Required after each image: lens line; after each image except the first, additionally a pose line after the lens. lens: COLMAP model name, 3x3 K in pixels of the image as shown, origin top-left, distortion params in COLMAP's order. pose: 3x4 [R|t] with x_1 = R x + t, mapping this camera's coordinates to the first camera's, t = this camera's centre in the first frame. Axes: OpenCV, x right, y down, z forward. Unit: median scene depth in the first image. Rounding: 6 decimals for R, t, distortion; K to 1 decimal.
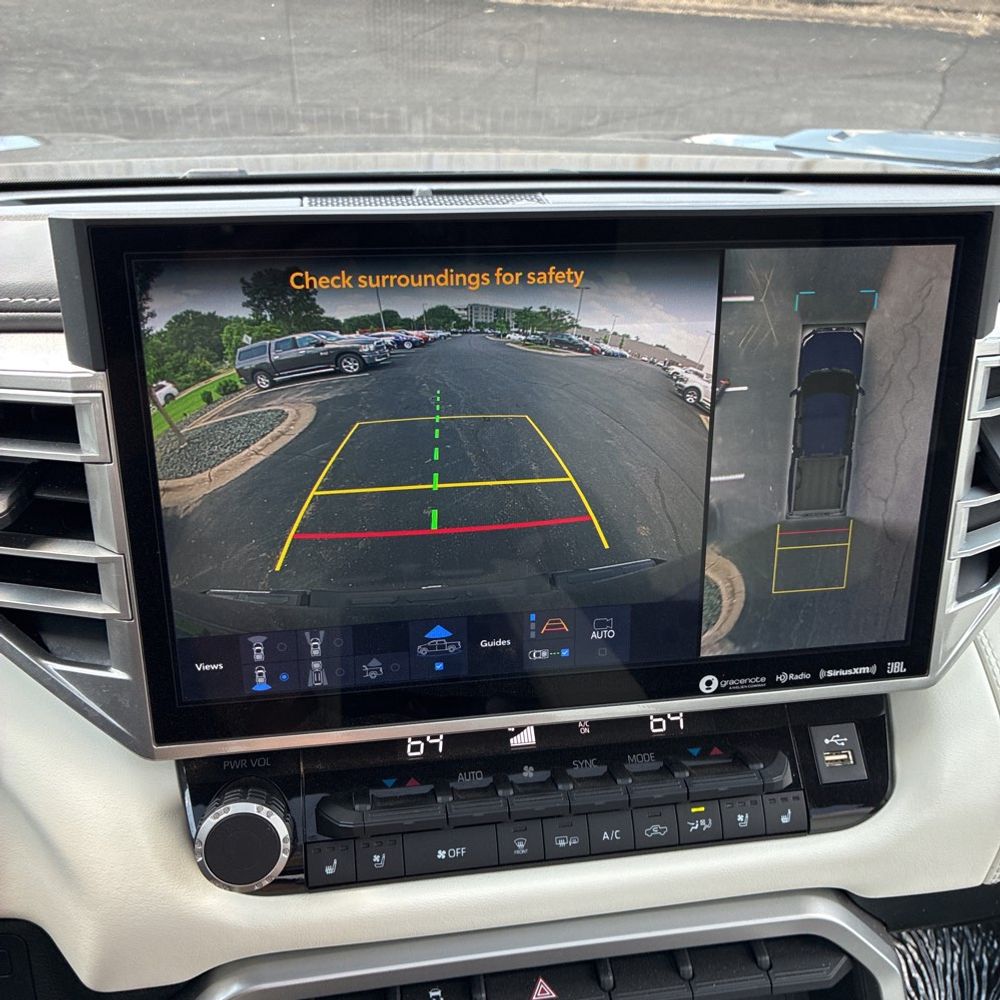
lens RADIAL K [[1016.1, 0, 535.5], [0, 1016.1, 489.3], [0, 0, 1]] dist [0.020427, 0.000000]
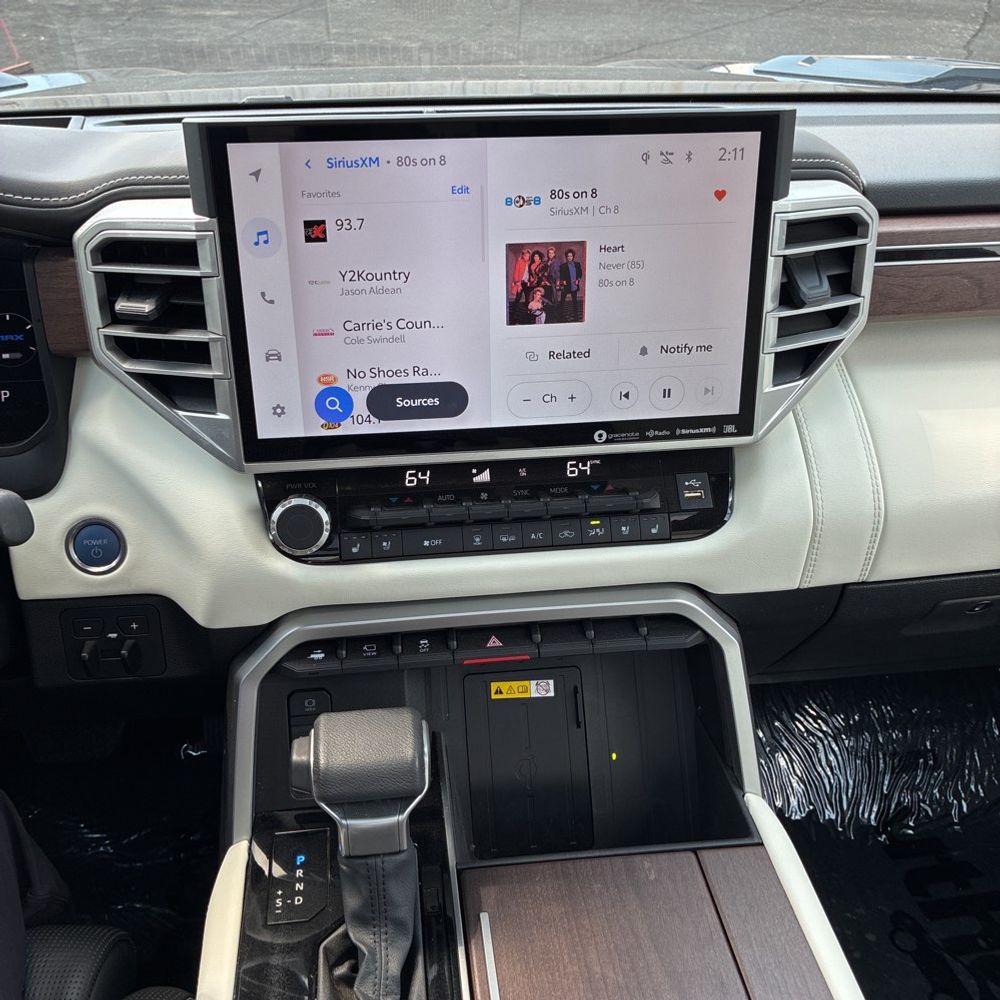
lens RADIAL K [[1016.1, 0, 519.0], [0, 1016.1, 486.0], [0, 0, 1]] dist [0.020427, 0.000000]
pose [[0.998708, 0.006894, -0.050353, 0.119049], [-0.003876, 0.998203, 0.059798, 0.166490], [0.050675, -0.059526, 0.996940, -0.496936]]
